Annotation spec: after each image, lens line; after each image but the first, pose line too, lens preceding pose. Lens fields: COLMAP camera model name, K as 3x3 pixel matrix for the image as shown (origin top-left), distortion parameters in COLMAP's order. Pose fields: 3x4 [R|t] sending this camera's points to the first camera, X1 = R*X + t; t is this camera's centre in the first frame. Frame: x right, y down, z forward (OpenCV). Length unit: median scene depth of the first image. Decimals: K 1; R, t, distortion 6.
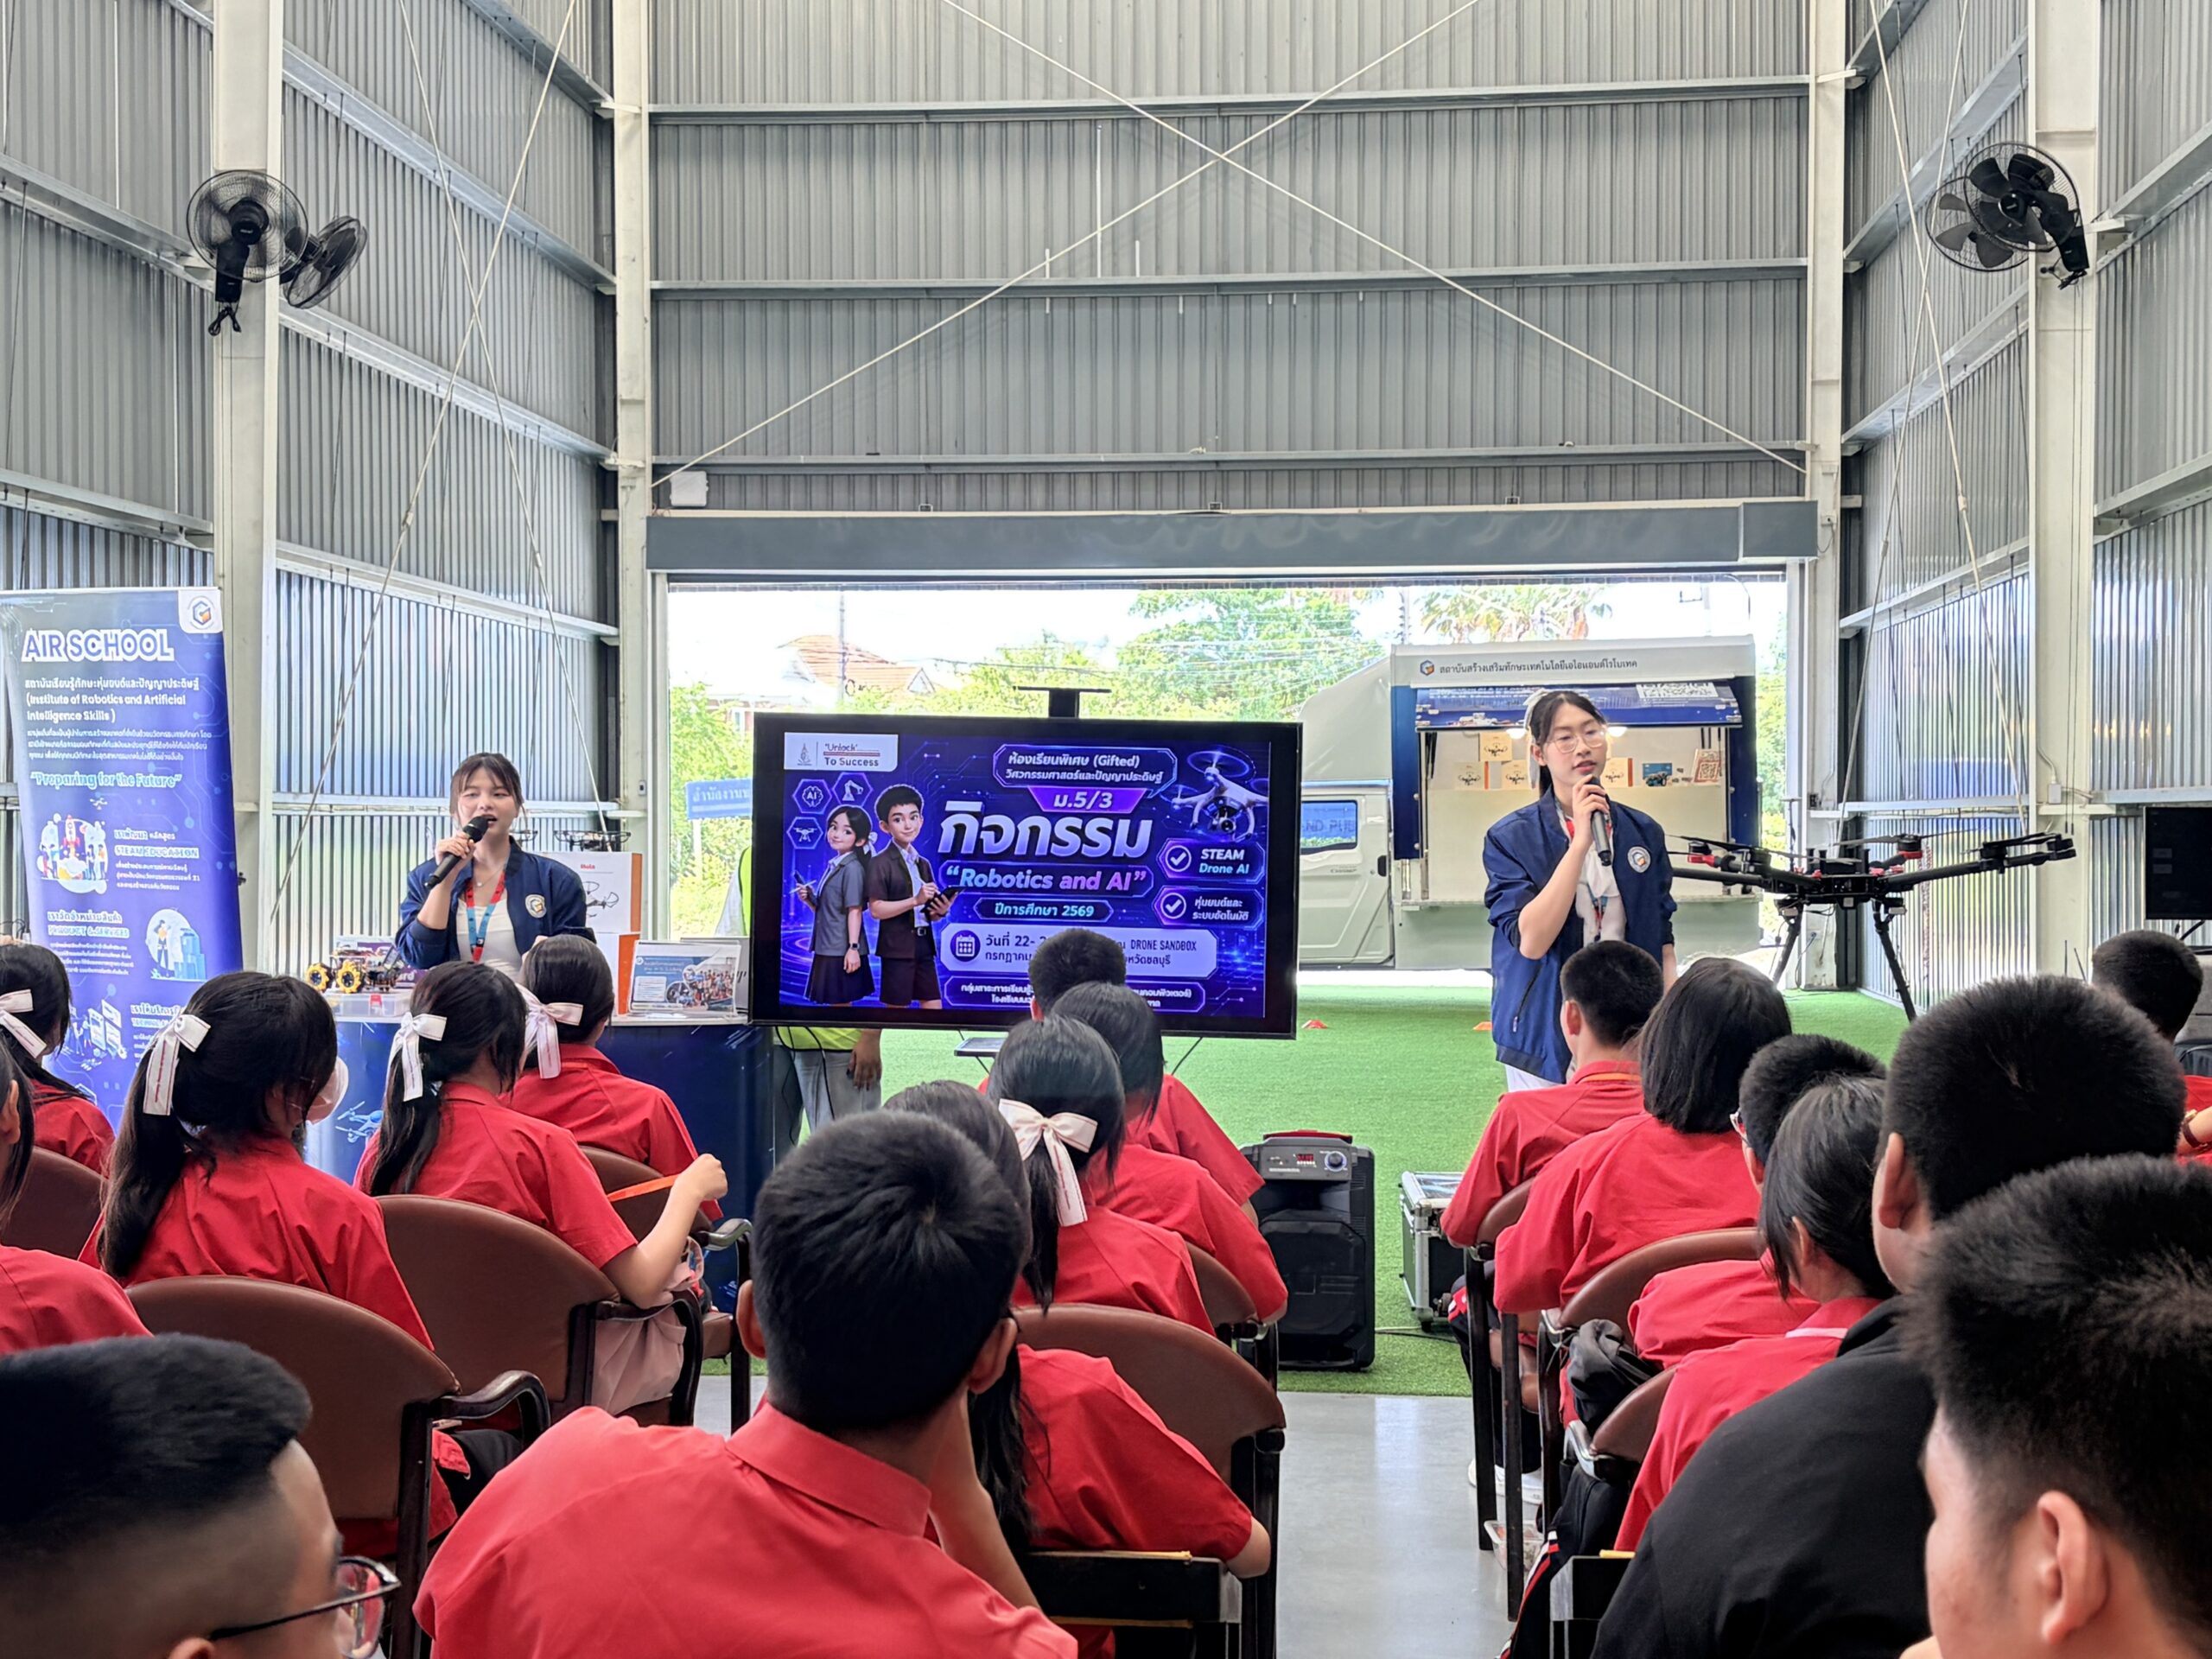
lens RADIAL K [[3097.0, 0, 1106.0], [0, 3097.0, 829.5], [0, 0, 1]] dist [0.274911, -1.319438]
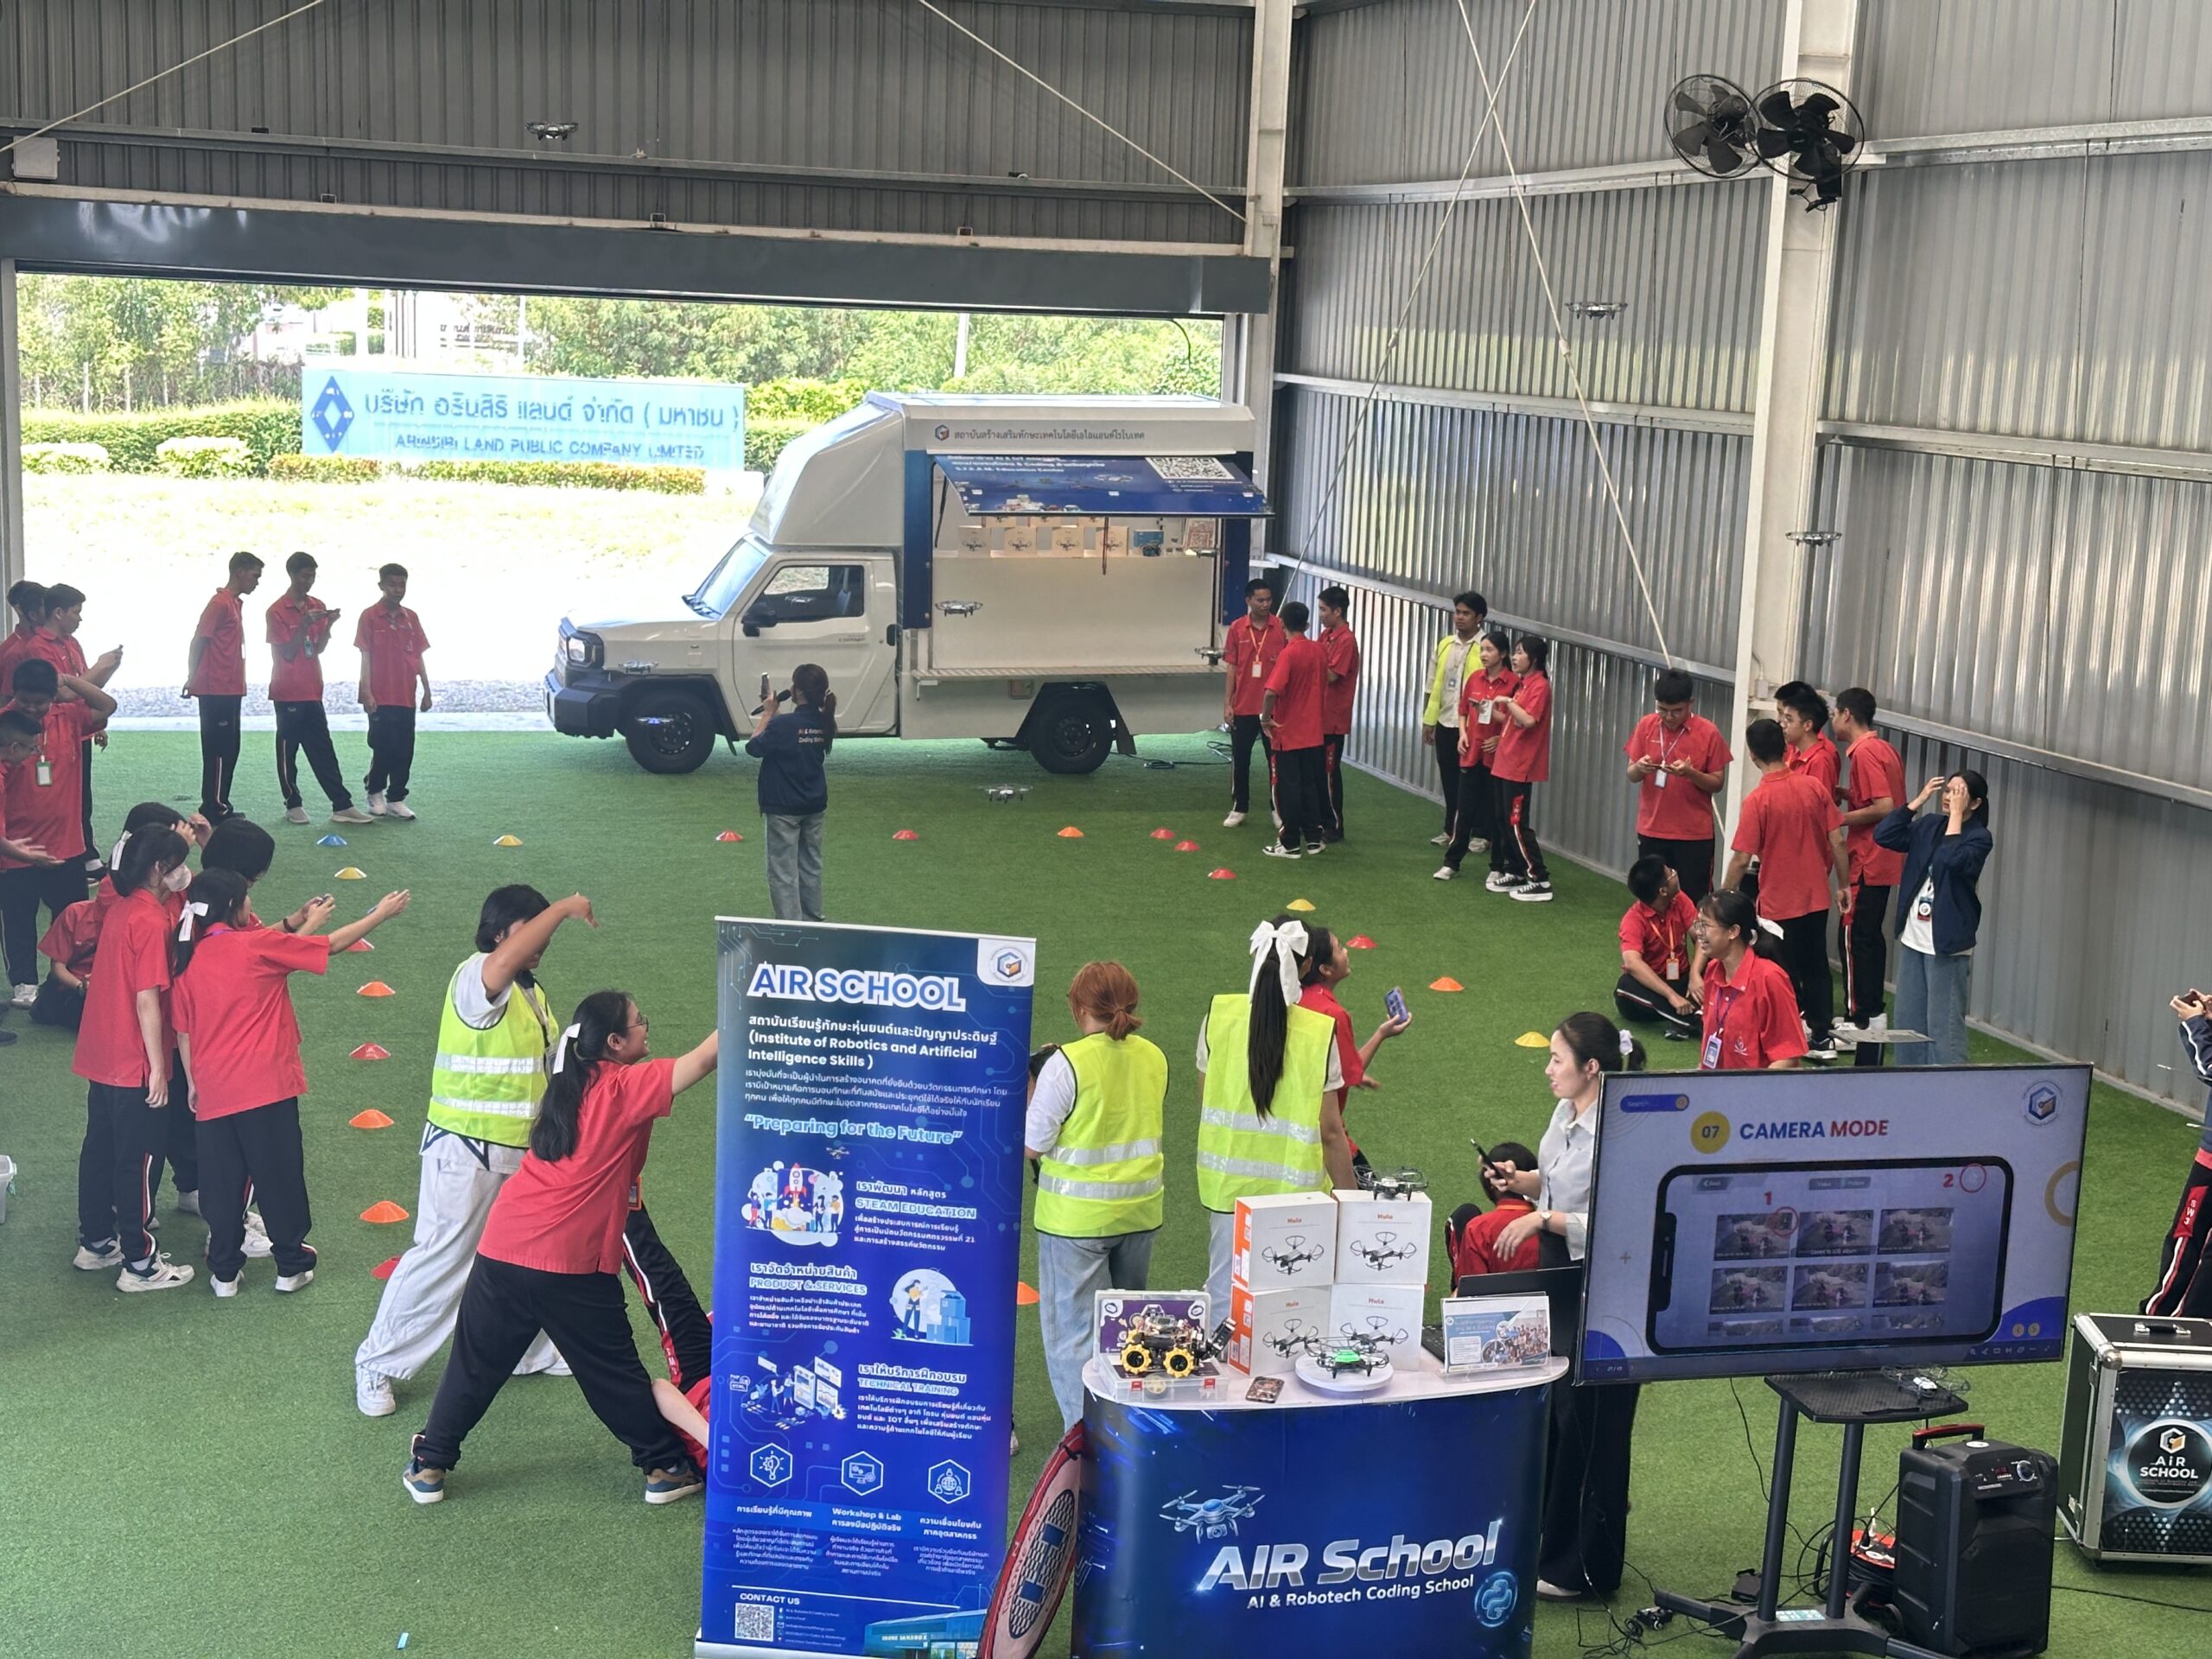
lens RADIAL K [[3157.7, 0, 1104.6], [0, 3157.7, 735.3], [0, 0, 1]] dist [0.391541, -2.512518]
pose [[0.936169, -0.010068, 0.351406, -0.568274], [-0.037082, 0.991185, 0.127186, -0.246260], [-0.349589, -0.132099, 0.927544, 0.138135]]
